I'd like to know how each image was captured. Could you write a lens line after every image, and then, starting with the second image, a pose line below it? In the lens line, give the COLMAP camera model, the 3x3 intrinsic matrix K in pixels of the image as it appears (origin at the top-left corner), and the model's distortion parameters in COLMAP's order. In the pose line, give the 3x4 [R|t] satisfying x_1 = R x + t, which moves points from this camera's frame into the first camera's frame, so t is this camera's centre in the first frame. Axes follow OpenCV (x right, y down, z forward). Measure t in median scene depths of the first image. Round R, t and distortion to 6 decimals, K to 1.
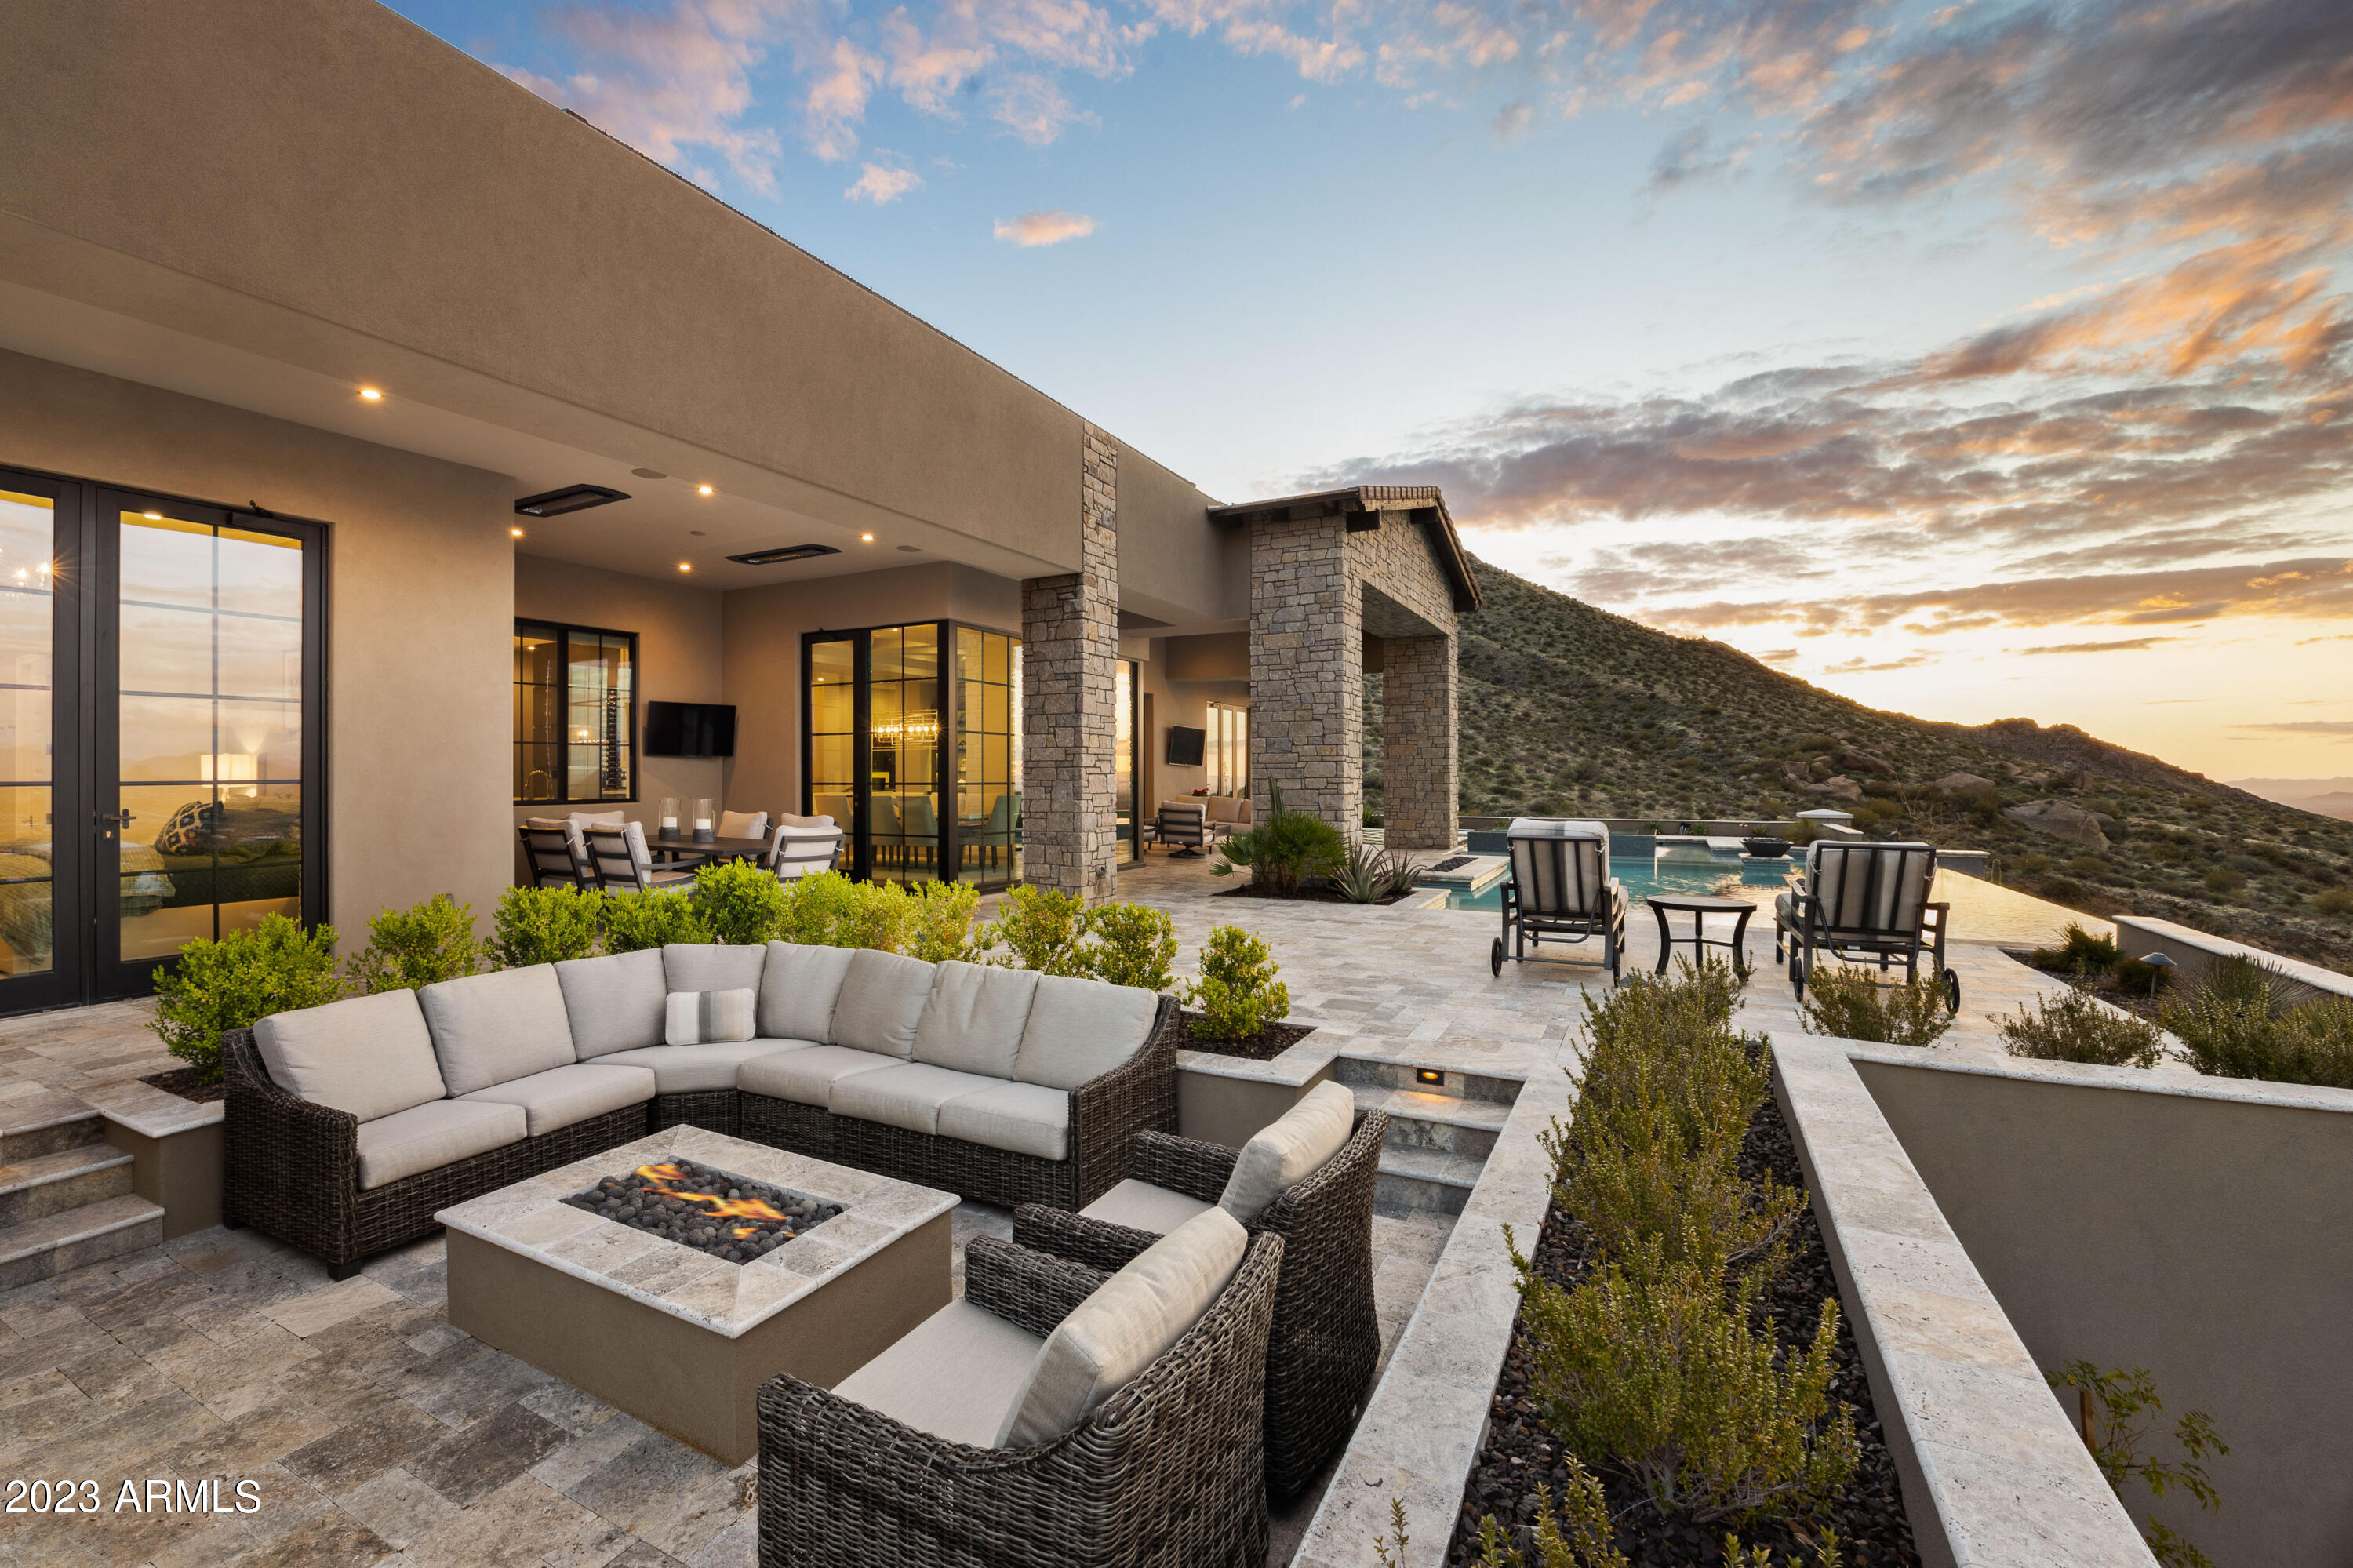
lens RADIAL K [[918.1, 0, 1176.5], [0, 918.1, 784.0], [0, 0, 1]] dist [-0.000498, 0.000272]
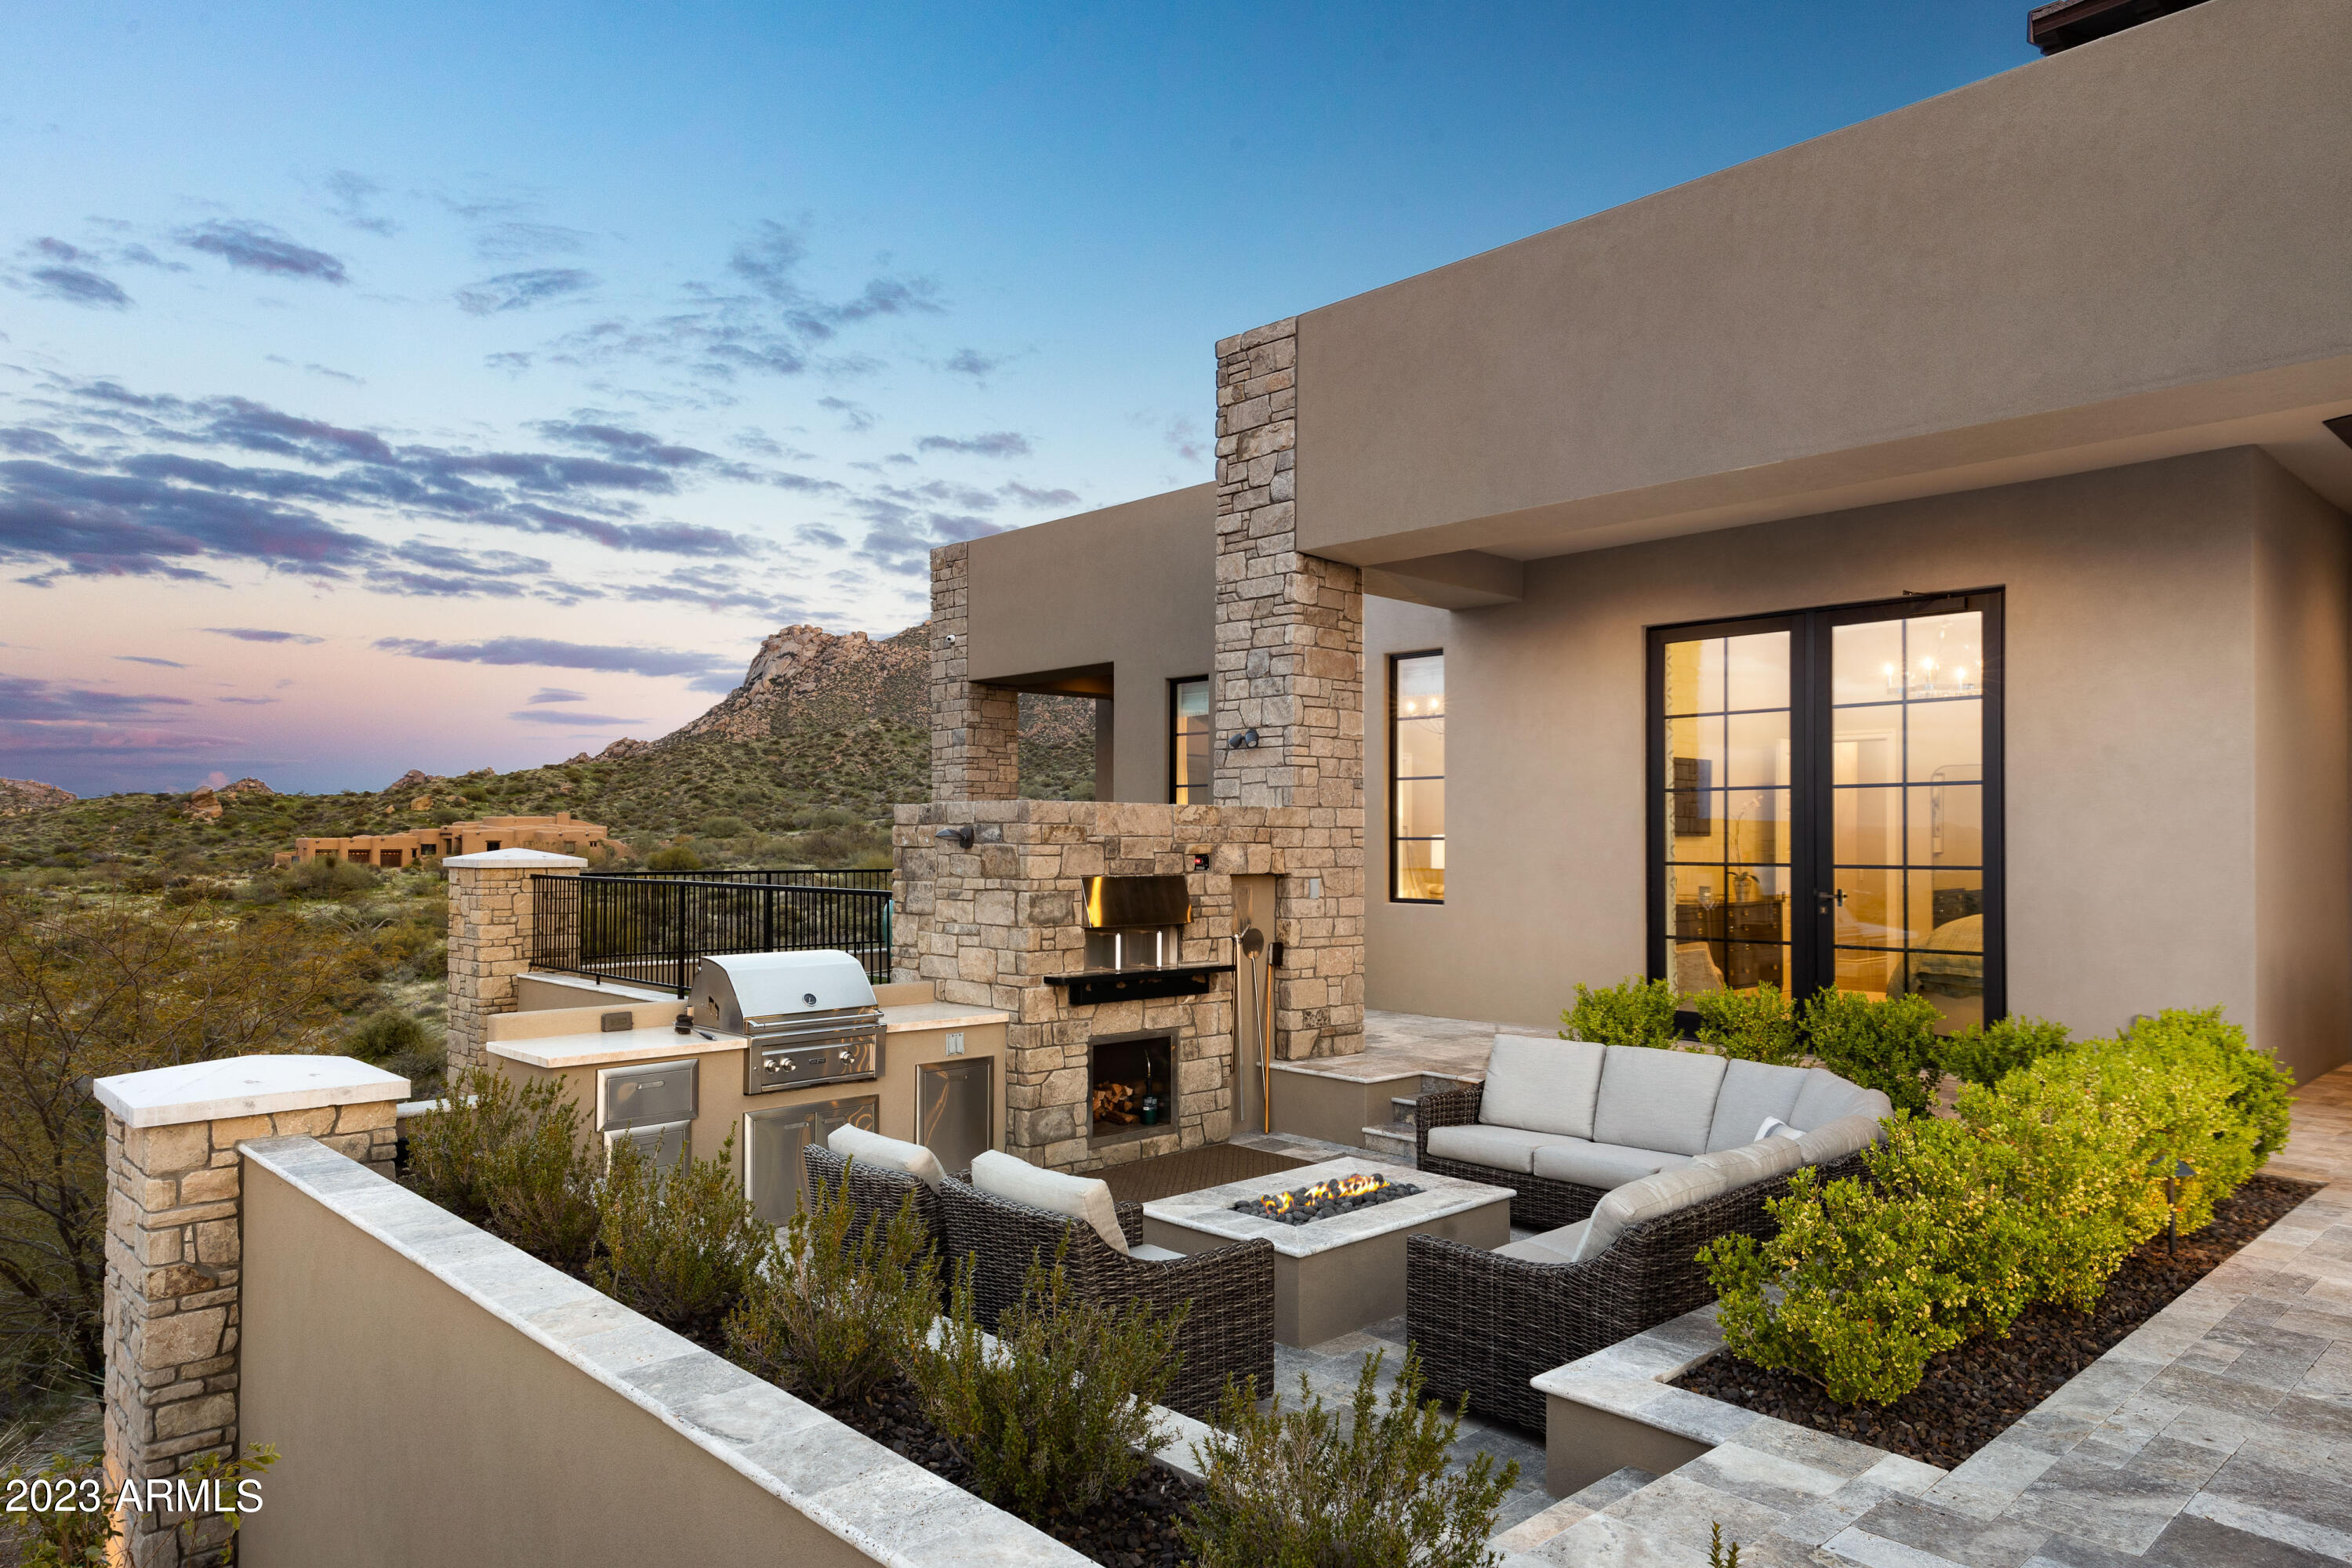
lens RADIAL K [[1528.3, 0, 1176.0], [0, 1528.3, 784.0], [0, 0, 1]] dist [0.000716, -0.000753]
pose [[-0.309252, -0.036582, -0.950276, 0.823227], [-0.015501, 0.999321, -0.033425, -0.023298], [0.950854, 0.004393, -0.309609, 0.754557]]
